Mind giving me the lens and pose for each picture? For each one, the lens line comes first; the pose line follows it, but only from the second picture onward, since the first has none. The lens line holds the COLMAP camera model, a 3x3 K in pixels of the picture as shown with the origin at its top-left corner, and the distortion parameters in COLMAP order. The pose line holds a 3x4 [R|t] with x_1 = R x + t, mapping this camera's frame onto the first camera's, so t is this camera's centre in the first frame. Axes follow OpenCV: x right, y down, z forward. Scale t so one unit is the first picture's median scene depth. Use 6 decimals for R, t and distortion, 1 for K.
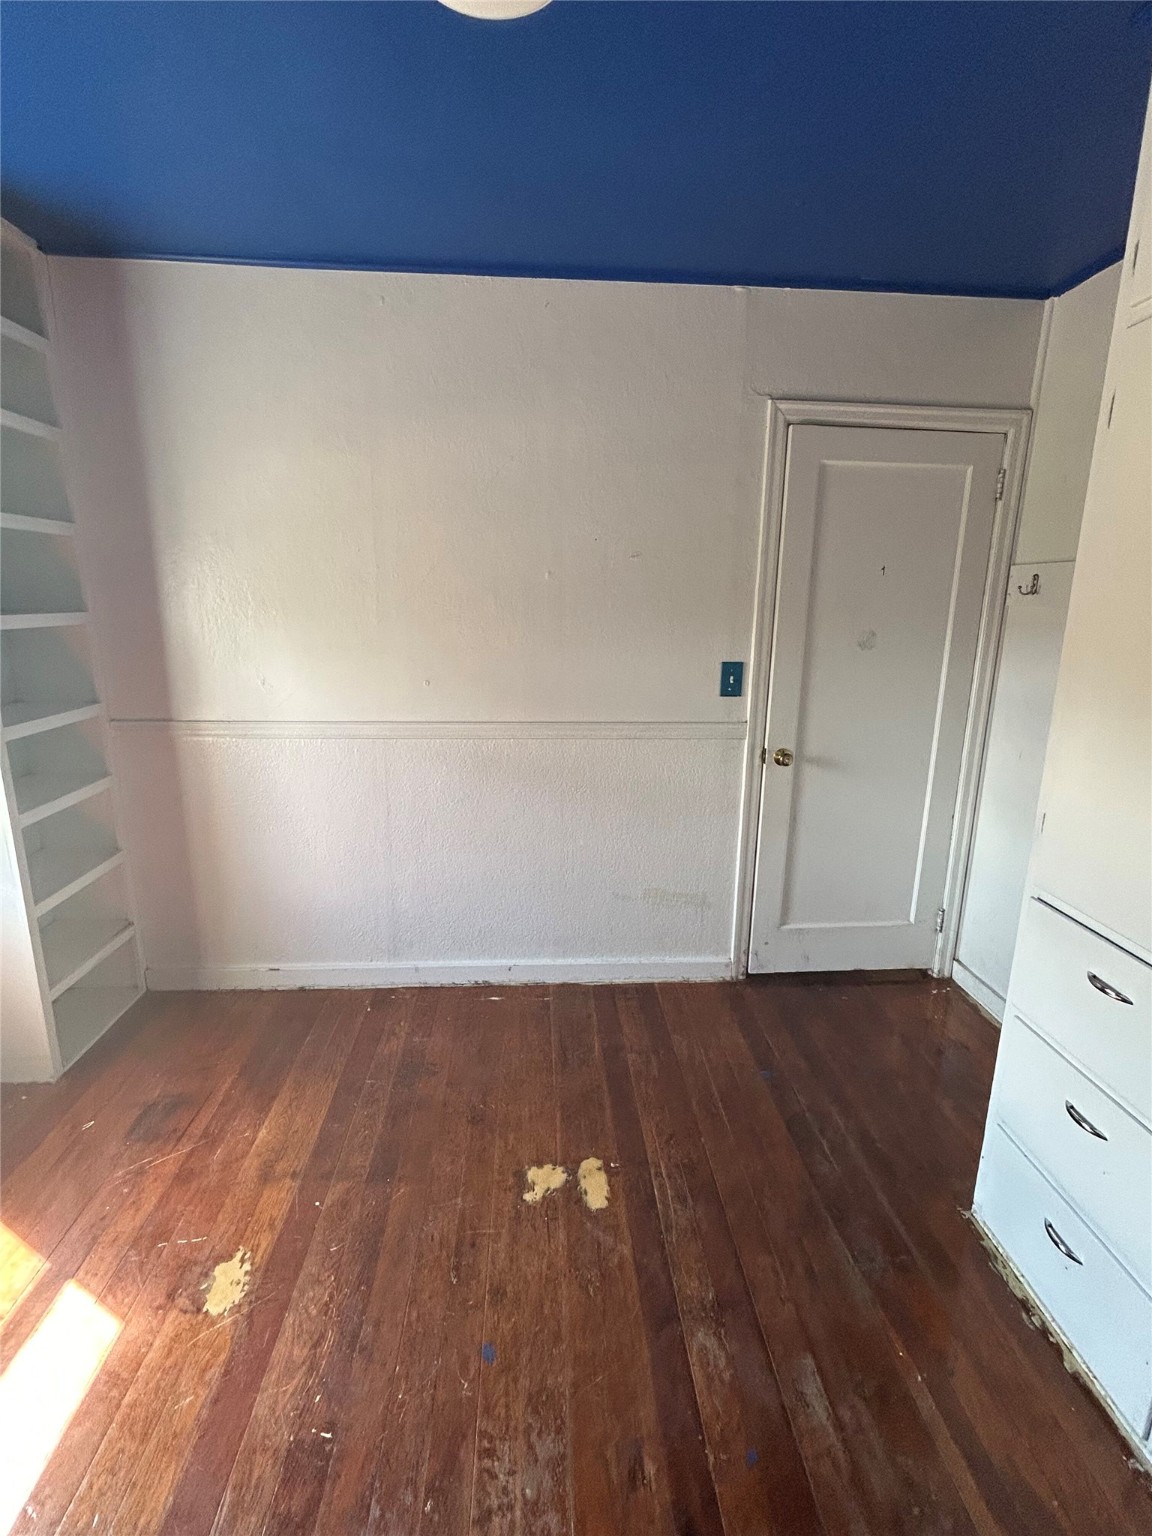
lens RADIAL K [[717.1, 0, 584.2], [0, 717.1, 767.4], [0, 0, 1]] dist [-0.001989, 0.002625]
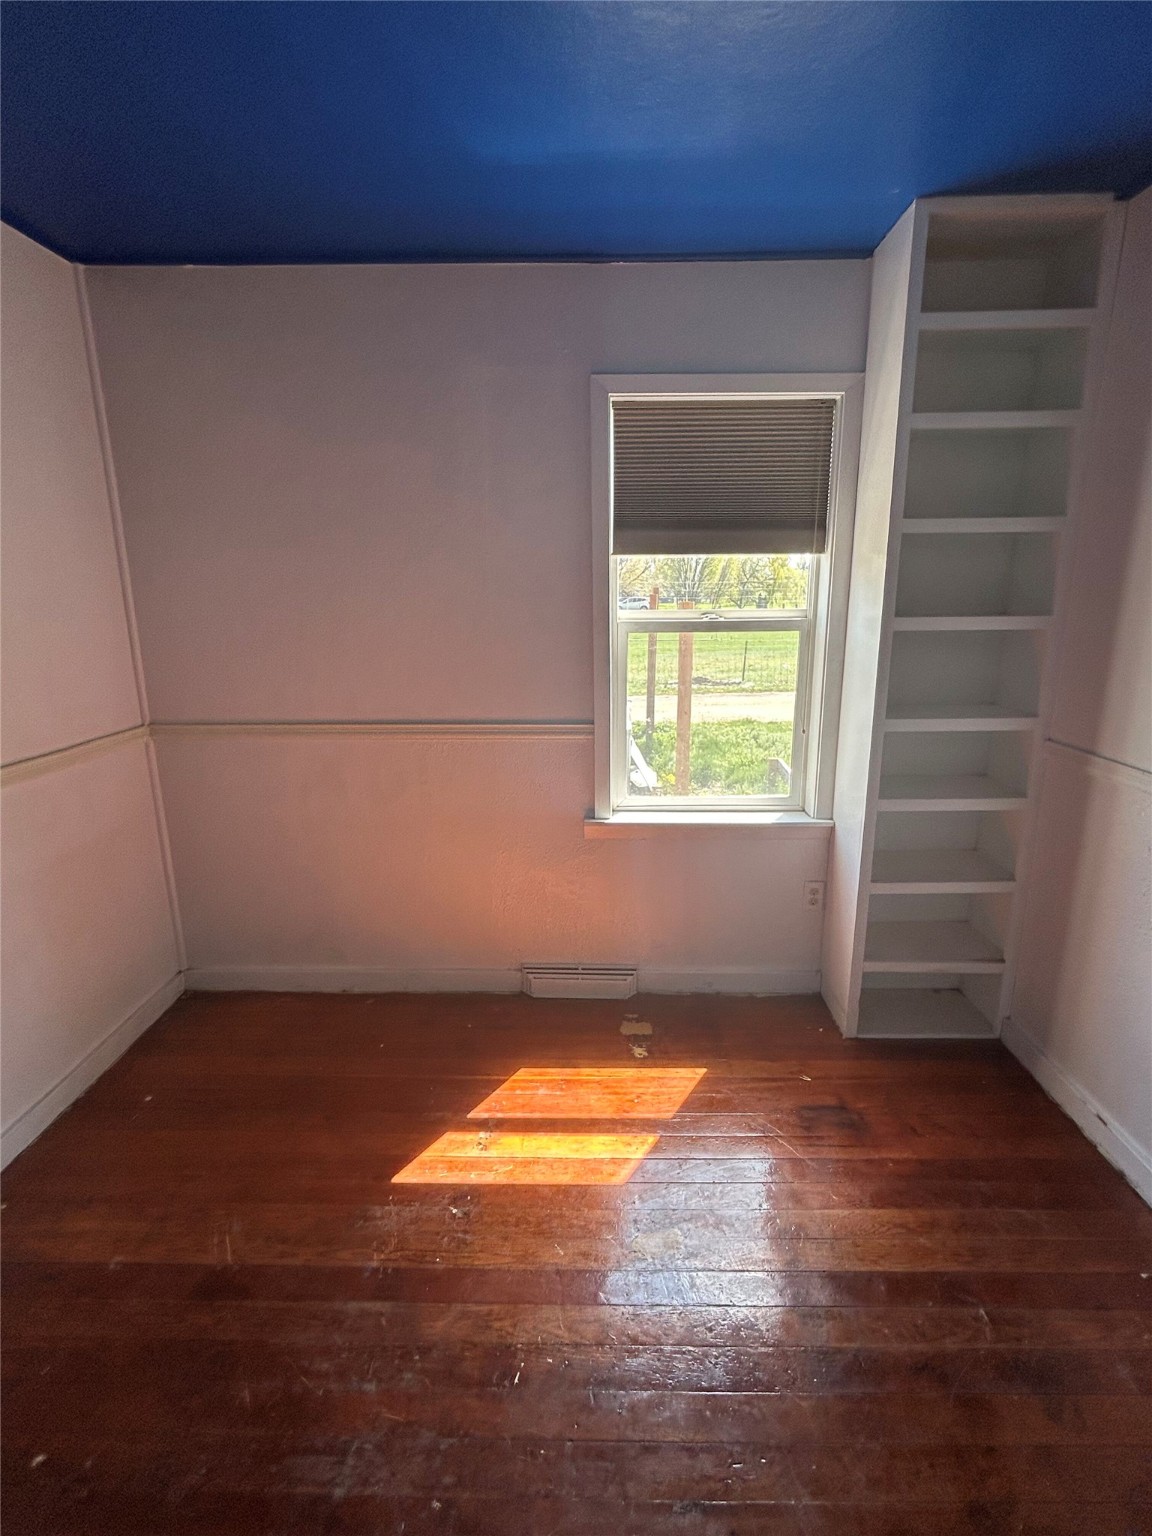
lens RADIAL K [[717.1, 0, 583.8], [0, 717.1, 766.9], [0, 0, 1]] dist [-0.001989, 0.002625]
pose [[-0.092684, 0.221829, -0.970671, 0.284456], [-0.220947, 0.945980, 0.237284, -0.130549], [0.970872, 0.236459, -0.038664, 0.552794]]
